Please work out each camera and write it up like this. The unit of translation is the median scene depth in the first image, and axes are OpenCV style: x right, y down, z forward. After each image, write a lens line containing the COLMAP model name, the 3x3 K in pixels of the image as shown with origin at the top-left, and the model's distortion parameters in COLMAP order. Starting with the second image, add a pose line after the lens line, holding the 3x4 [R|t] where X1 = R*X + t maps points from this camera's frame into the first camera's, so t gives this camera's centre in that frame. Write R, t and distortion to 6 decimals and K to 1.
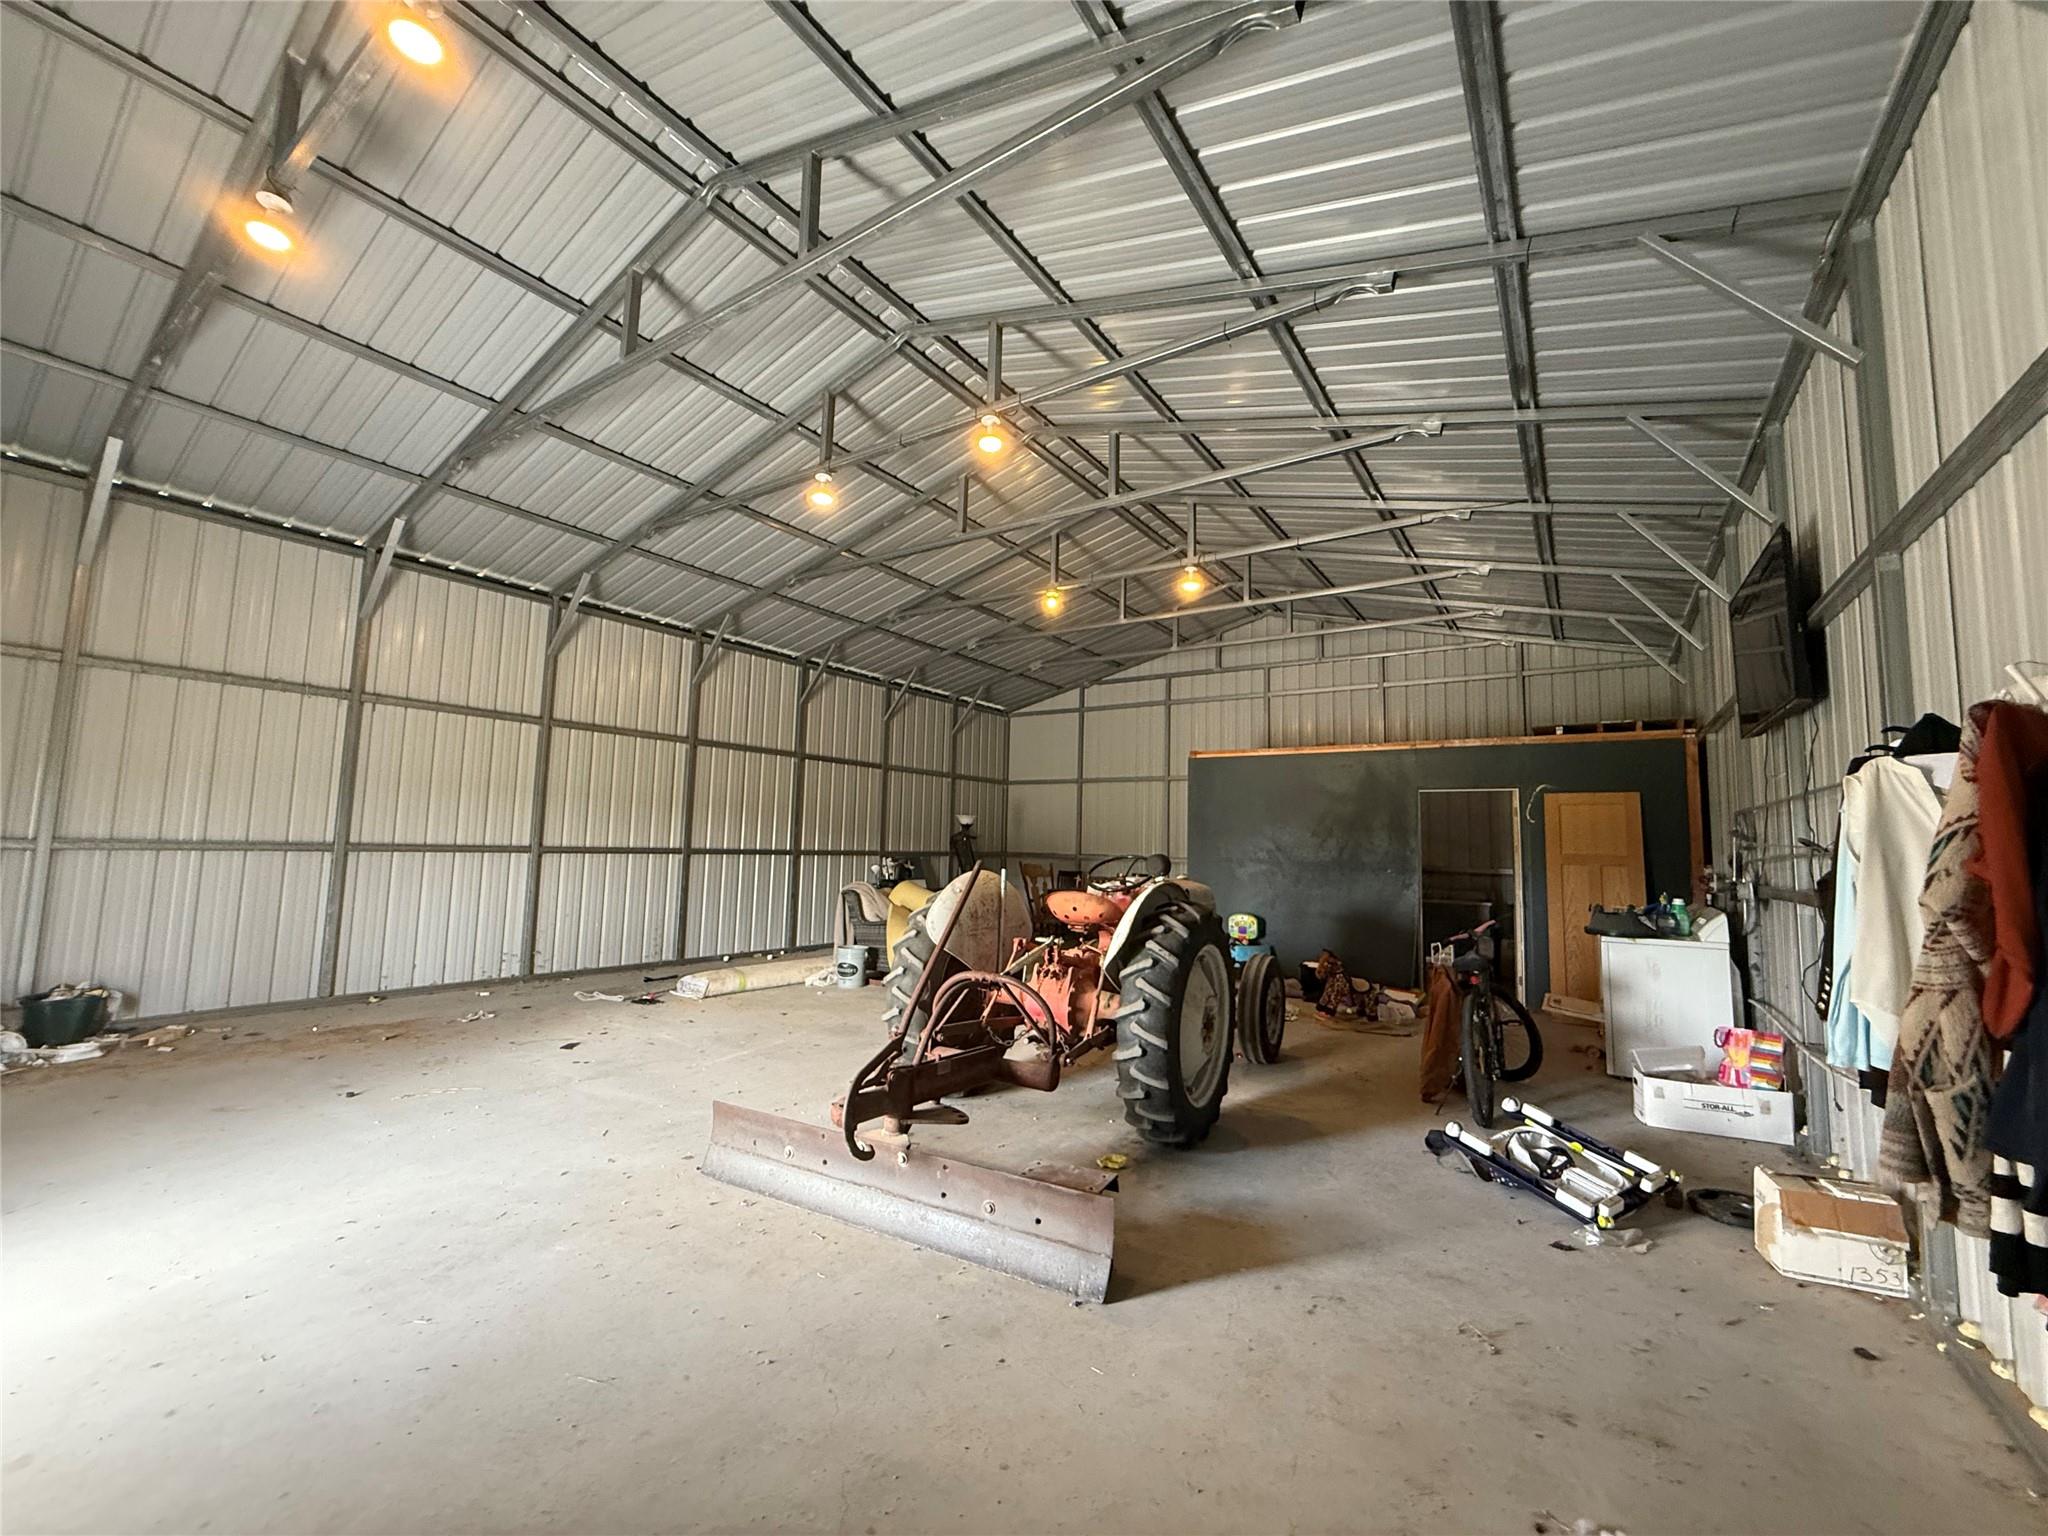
lens RADIAL K [[827.6, 0, 1023.7], [0, 827.6, 763.9], [0, 0, 1]] dist [-0.032655, 0.000053]
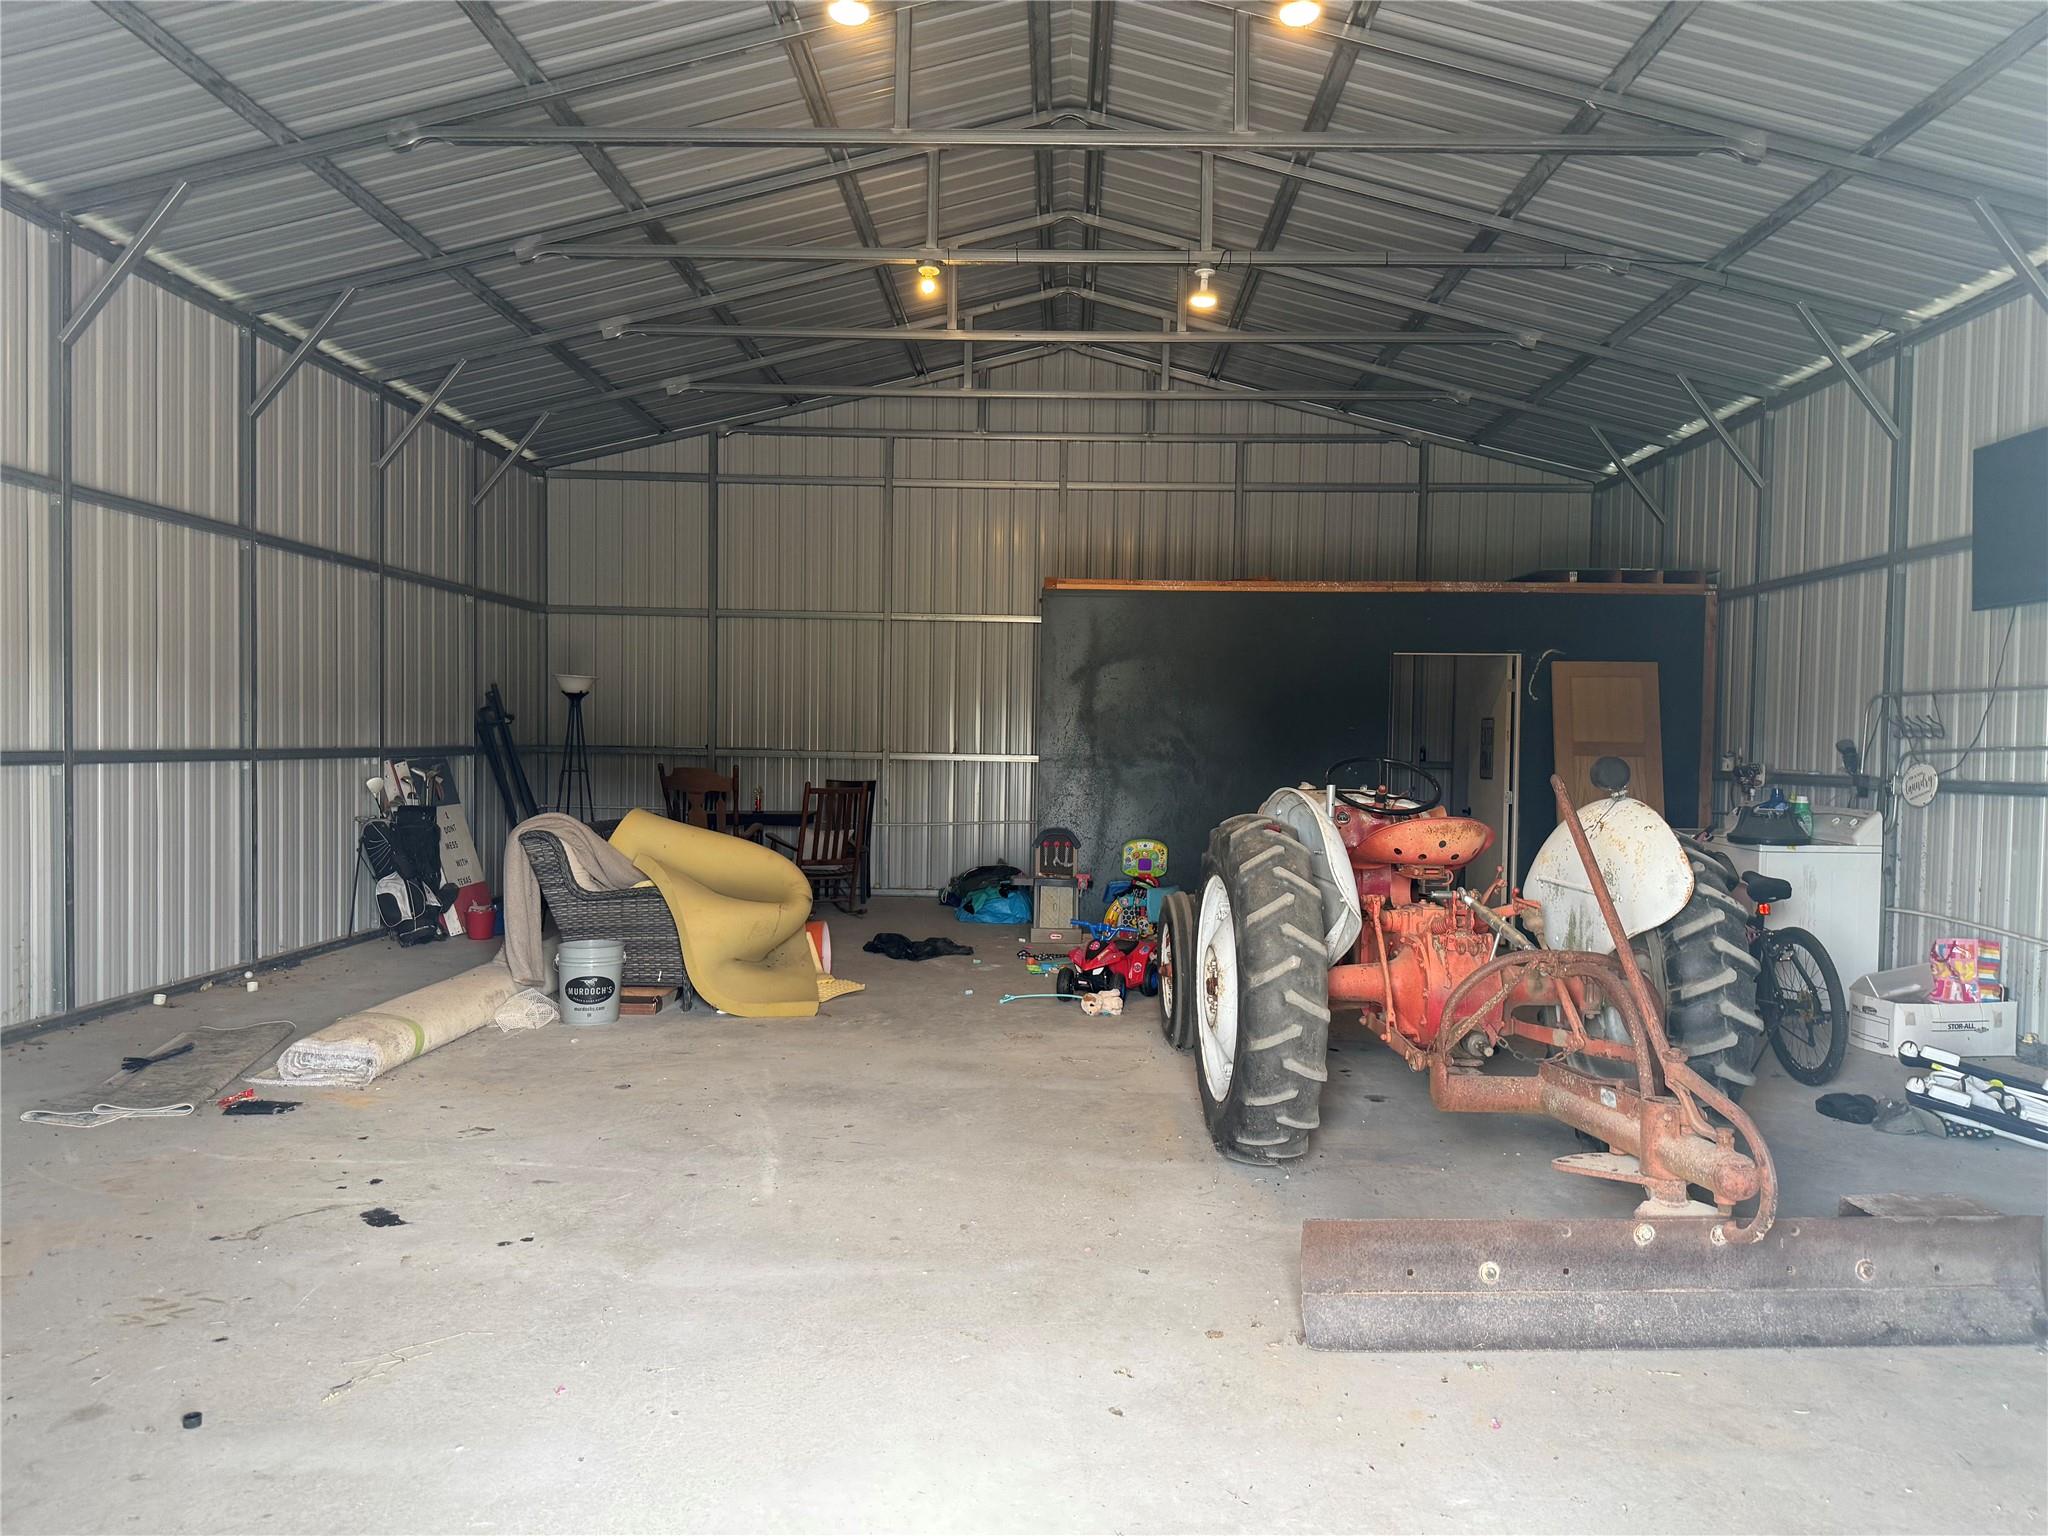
lens RADIAL K [[1461.4, 0, 1031.6], [0, 1461.4, 776.2], [0, 0, 1]] dist [0.171064, -0.300562]
pose [[0.828138, -0.023812, 0.560018, -0.422900], [-0.050369, 0.991894, 0.116658, 0.005026], [-0.558257, -0.124817, 0.820226, 0.117380]]
